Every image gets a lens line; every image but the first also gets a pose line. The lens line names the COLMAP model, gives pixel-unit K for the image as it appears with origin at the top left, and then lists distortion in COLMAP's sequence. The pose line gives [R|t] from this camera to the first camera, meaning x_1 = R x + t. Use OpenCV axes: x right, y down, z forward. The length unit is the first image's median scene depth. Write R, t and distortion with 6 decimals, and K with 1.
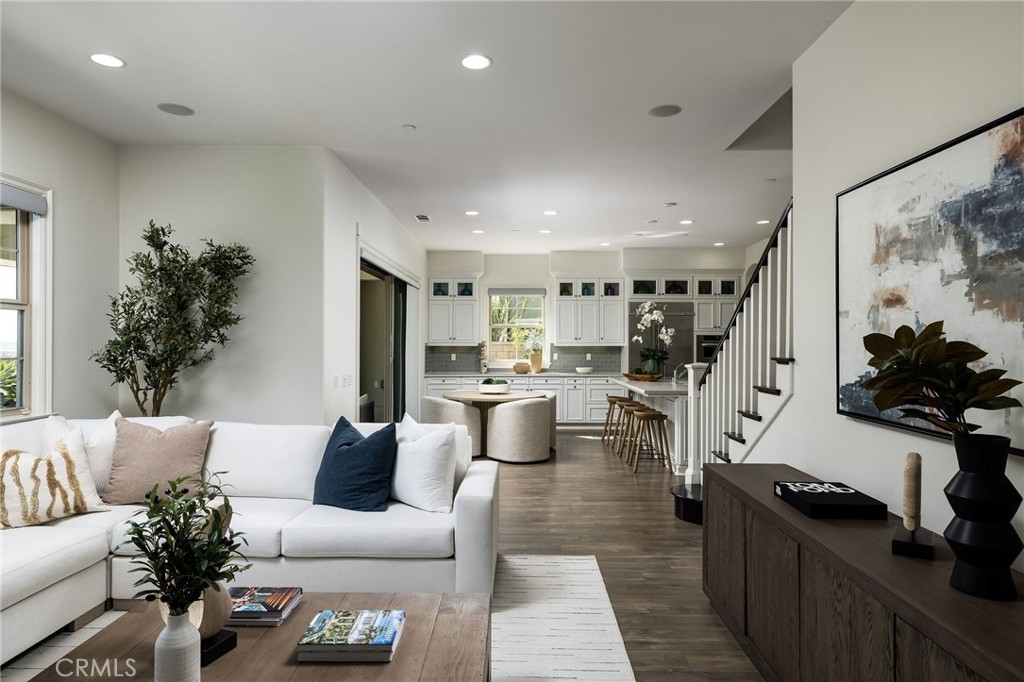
lens RADIAL K [[600.8, 0, 507.5], [0, 600.8, 339.5], [0, 0, 1]] dist [0.004054, -0.001266]
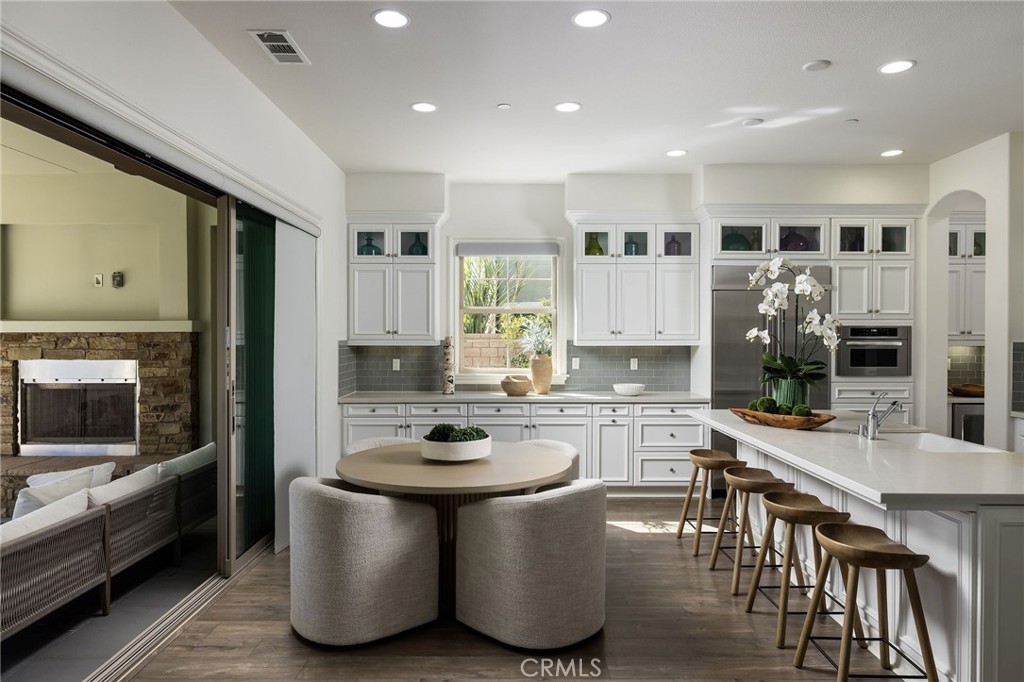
lens RADIAL K [[647.0, 0, 512.8], [0, 647.0, 340.7], [0, 0, 1]] dist [0.001959, 0.001801]
pose [[0.999800, -0.000849, 0.020002, 0.008321], [0.000473, 0.999823, 0.018817, -0.005141], [-0.020014, -0.018804, 0.999623, 0.401683]]
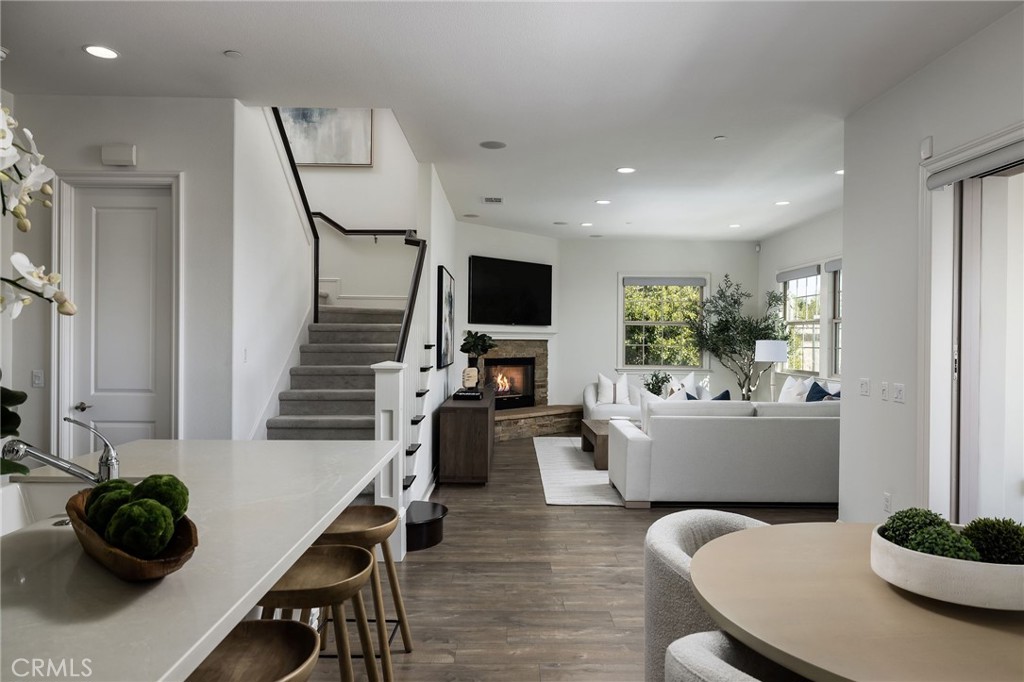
lens RADIAL K [[692.6, 0, 512.8], [0, 692.6, 340.0], [0, 0, 1]] dist [0.014641, 0.000691]
pose [[-0.999480, -0.011043, -0.030301, 0.102169], [-0.011005, 0.999938, -0.001425, 0.007436], [0.030314, -0.001090, -0.999540, 0.943671]]
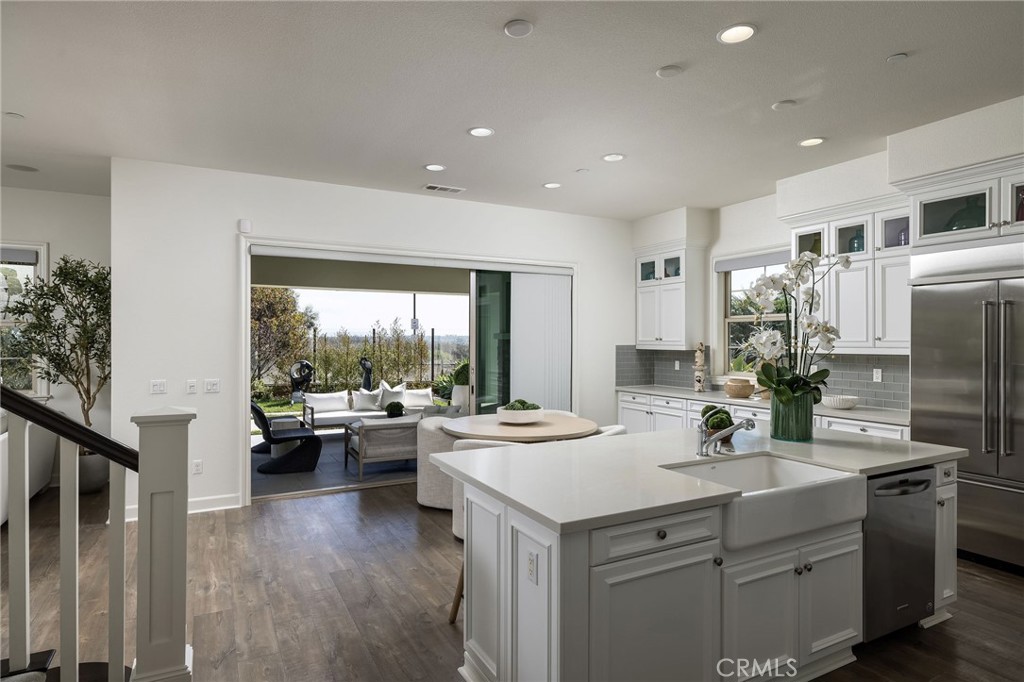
lens RADIAL K [[573.7, 0, 516.4], [0, 573.7, 336.9], [0, 0, 1]] dist [0.017701, 0.000048]
pose [[0.497015, -0.004679, -0.867729, 0.410278], [0.004950, 0.999984, -0.002557, -0.003085], [0.867728, -0.003024, 0.497031, 0.522870]]
